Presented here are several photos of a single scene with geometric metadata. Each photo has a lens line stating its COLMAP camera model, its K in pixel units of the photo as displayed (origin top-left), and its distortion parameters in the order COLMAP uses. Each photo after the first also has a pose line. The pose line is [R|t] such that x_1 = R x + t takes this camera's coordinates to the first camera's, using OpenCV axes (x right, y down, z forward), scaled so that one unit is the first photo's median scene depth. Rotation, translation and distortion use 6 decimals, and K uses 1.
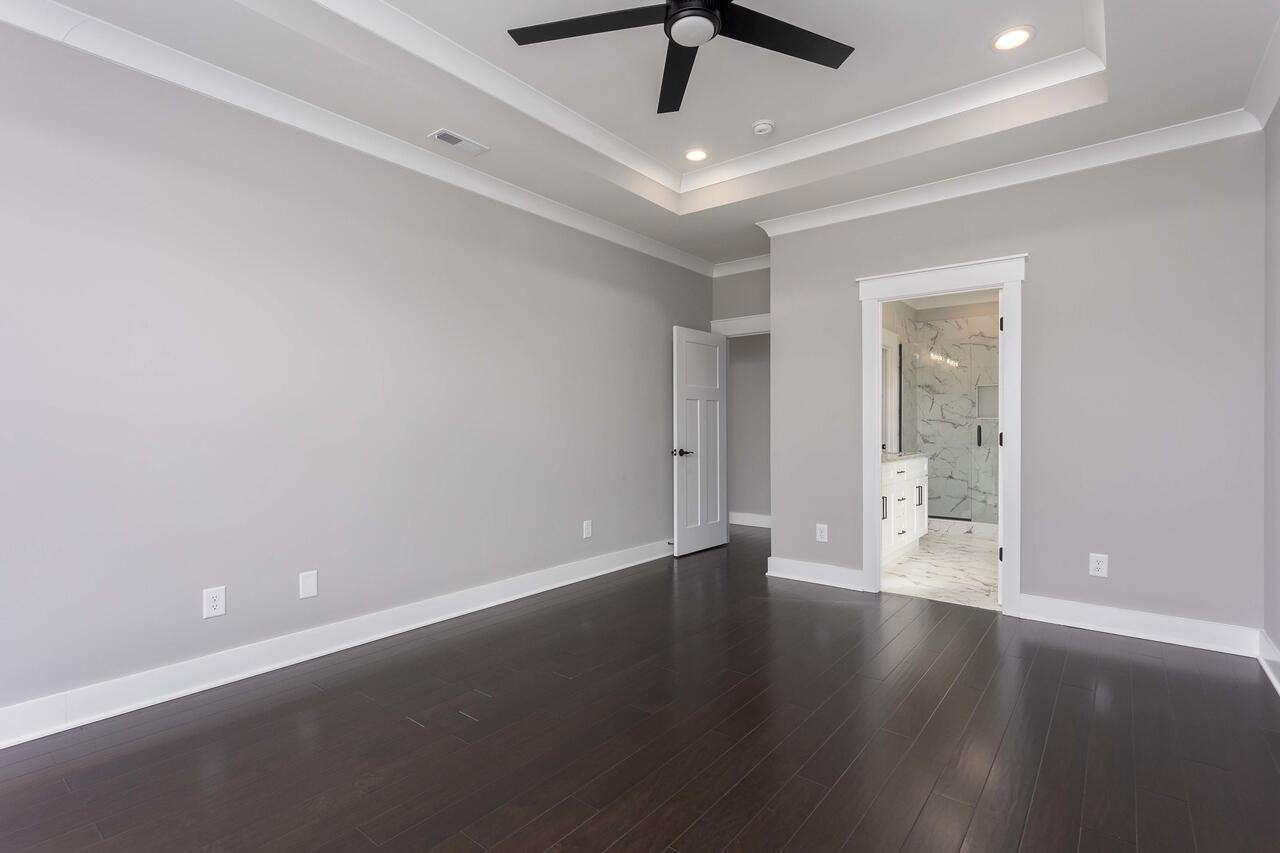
lens RADIAL K [[600.8, 0, 640.0], [0, 600.8, 426.5], [0, 0, 1]] dist [-0.000802, -0.000189]
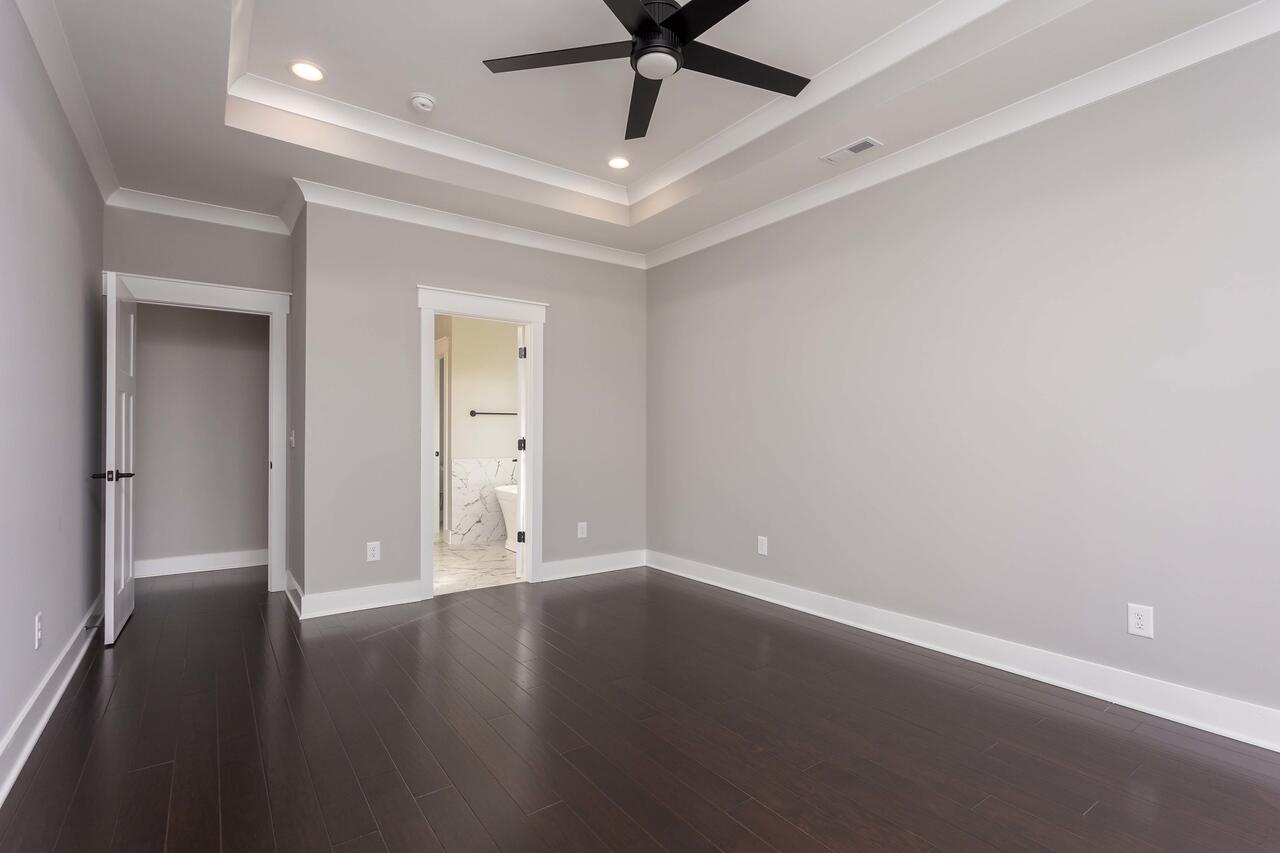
lens RADIAL K [[600.8, 0, 640.0], [0, 600.8, 426.5], [0, 0, 1]] dist [-0.000802, -0.000189]
pose [[0.269115, 0.012813, 0.963023, -0.484898], [-0.002336, 0.999917, -0.012651, -0.001447], [-0.963105, 0.001155, 0.269123, 0.380956]]
